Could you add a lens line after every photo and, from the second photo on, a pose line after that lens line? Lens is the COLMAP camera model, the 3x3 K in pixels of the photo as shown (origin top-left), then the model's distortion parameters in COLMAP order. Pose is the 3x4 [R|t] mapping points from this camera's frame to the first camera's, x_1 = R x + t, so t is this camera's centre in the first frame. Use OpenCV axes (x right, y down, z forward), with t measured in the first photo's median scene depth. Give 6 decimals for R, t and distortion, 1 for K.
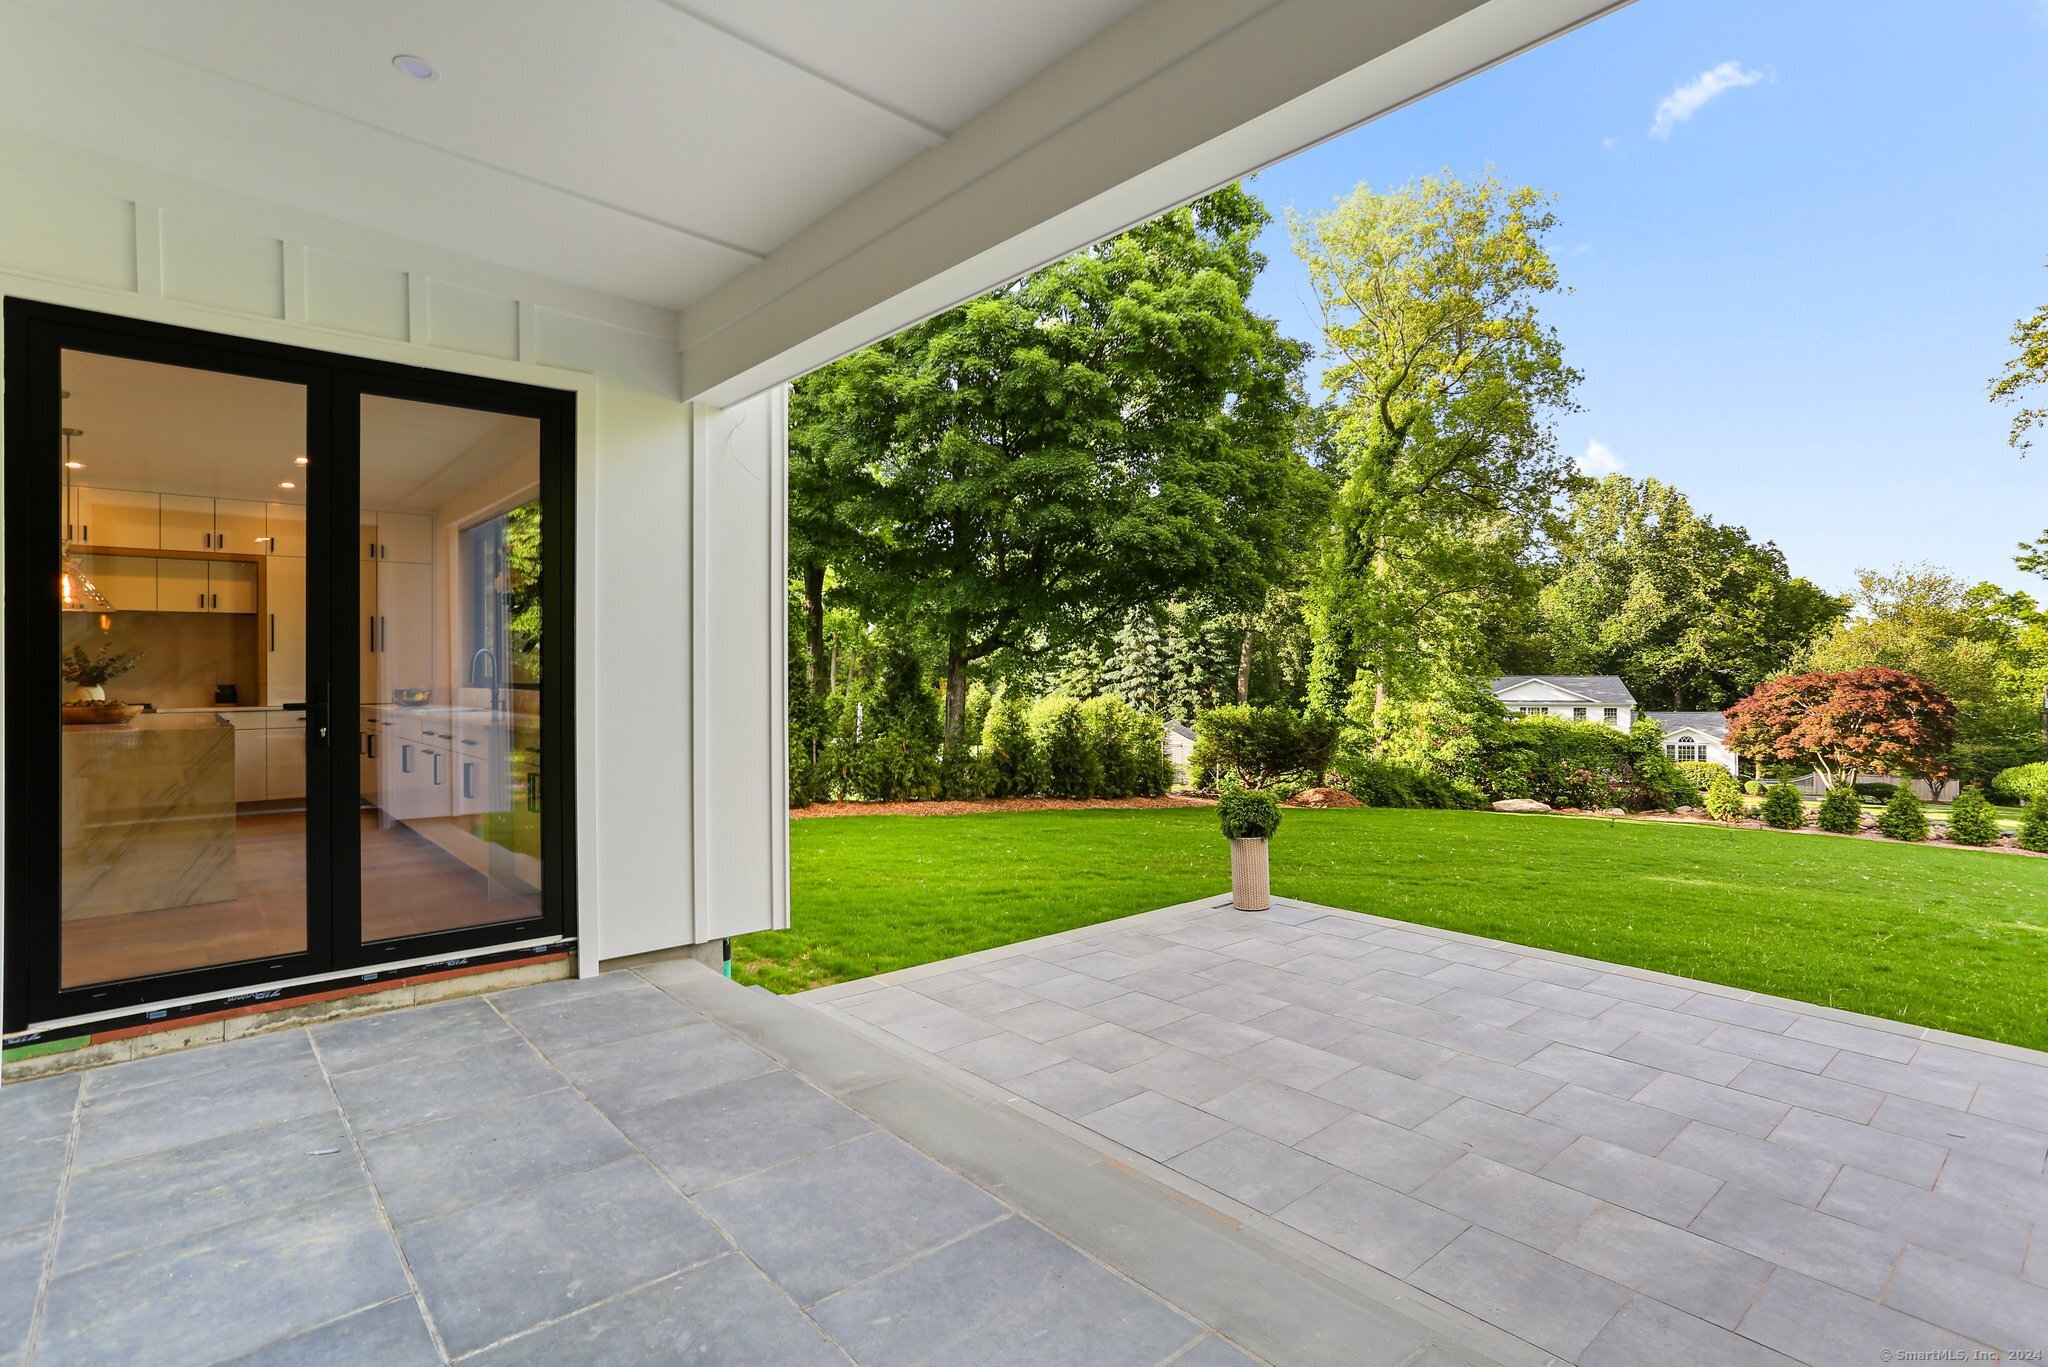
lens RADIAL K [[1010.0, 0, 1024.0], [0, 1010.0, 683.5], [0, 0, 1]] dist [-0.027525, 0.001100]
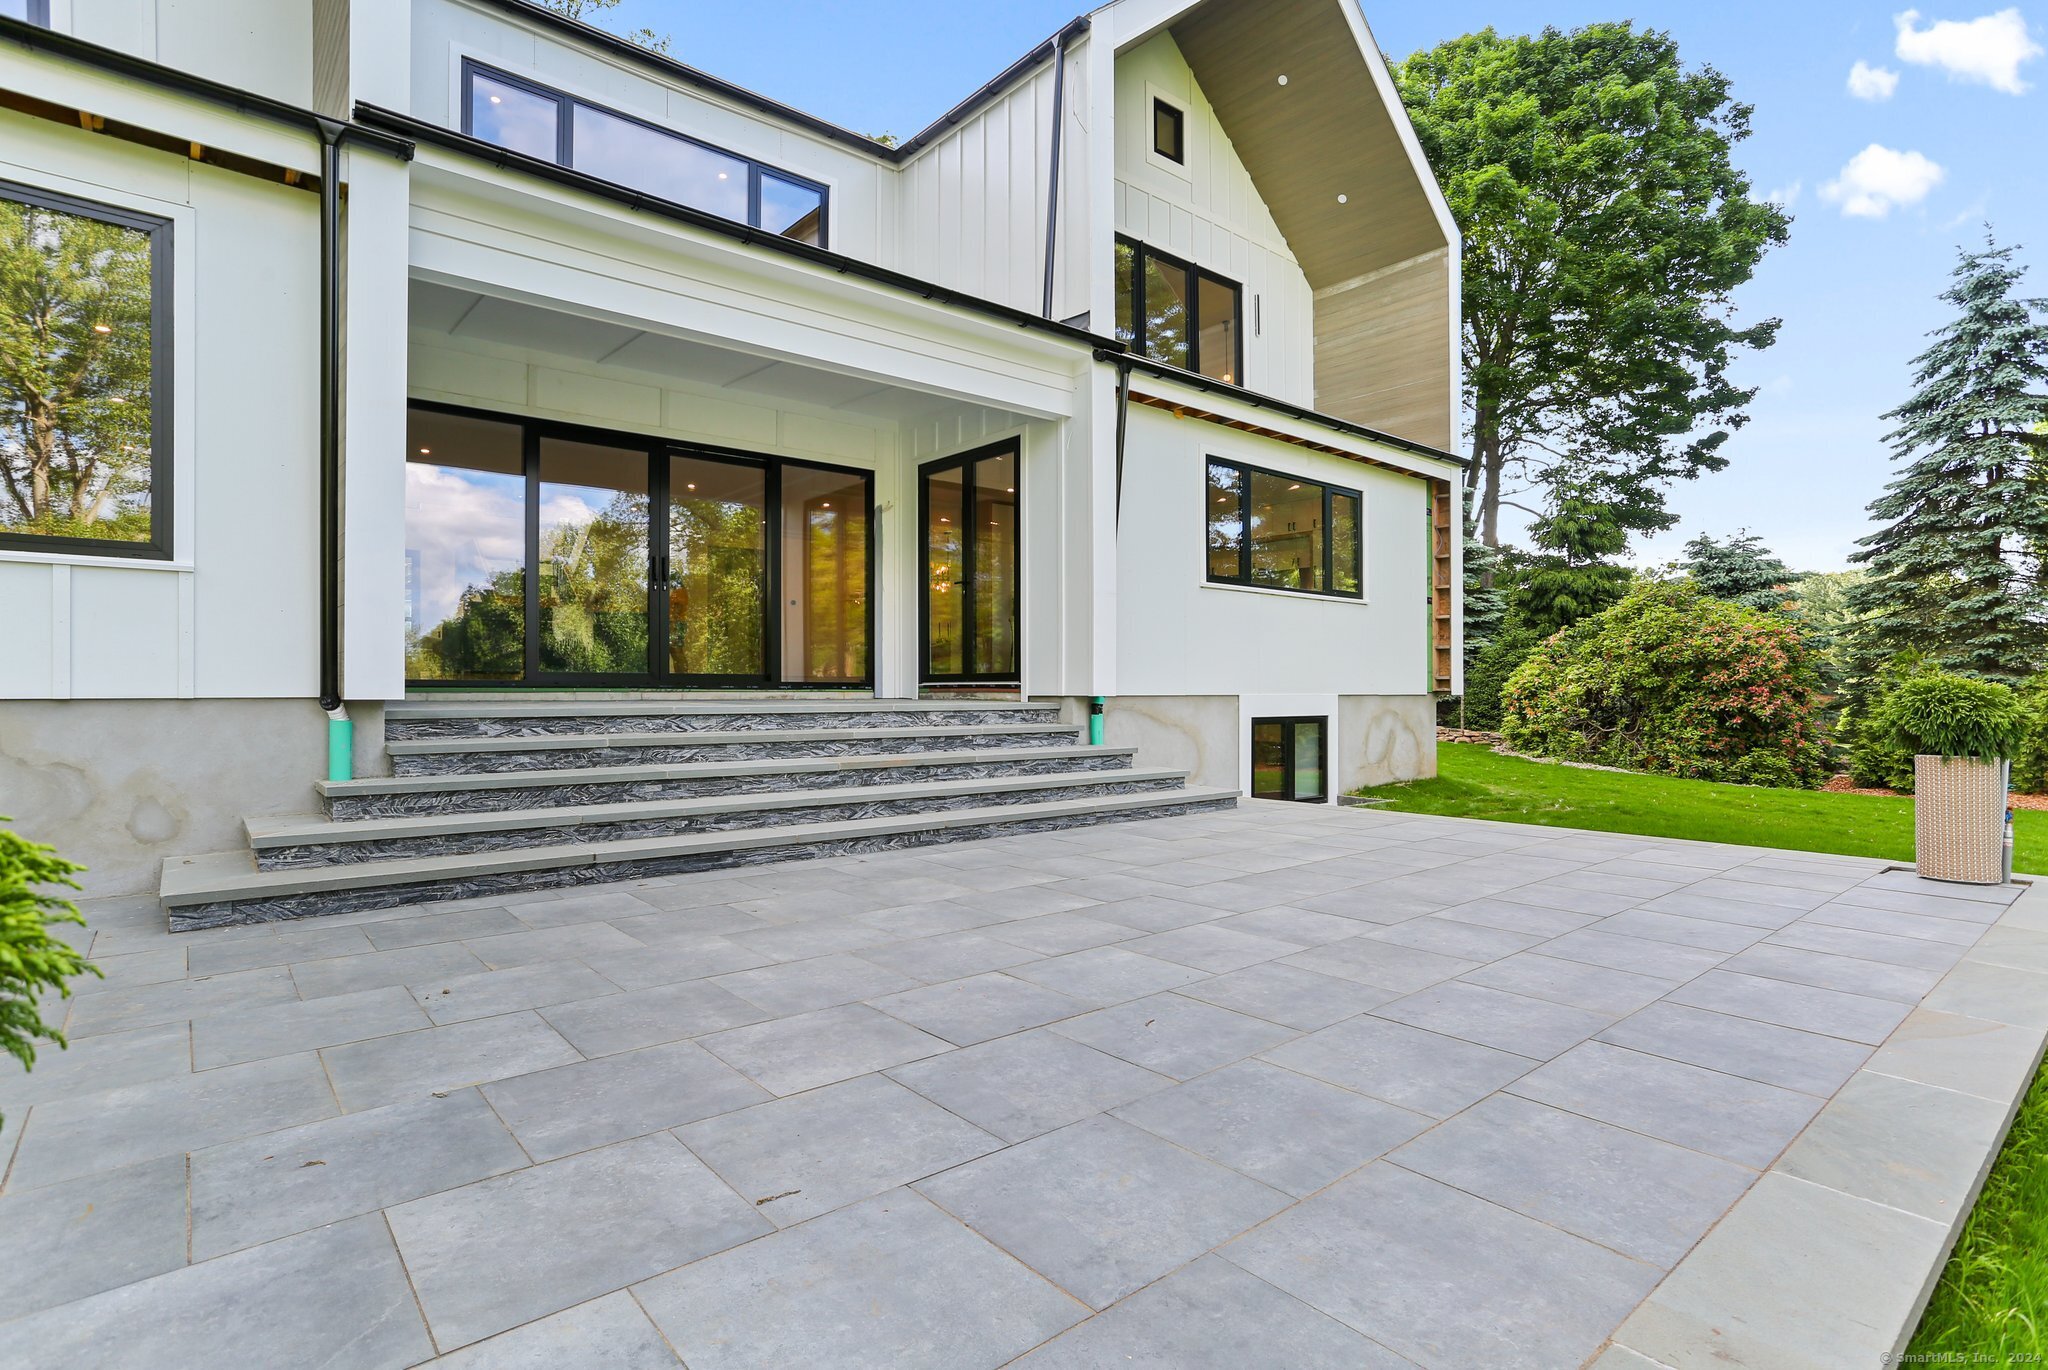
lens RADIAL K [[1010.0, 0, 1024.0], [0, 1010.0, 685.0], [0, 0, 1]] dist [-0.027525, 0.001100]
pose [[-0.014018, -0.001898, -0.999900, 1.529805], [-0.013840, 0.999903, -0.001704, 0.216707], [0.999806, 0.013815, -0.014043, 0.861259]]
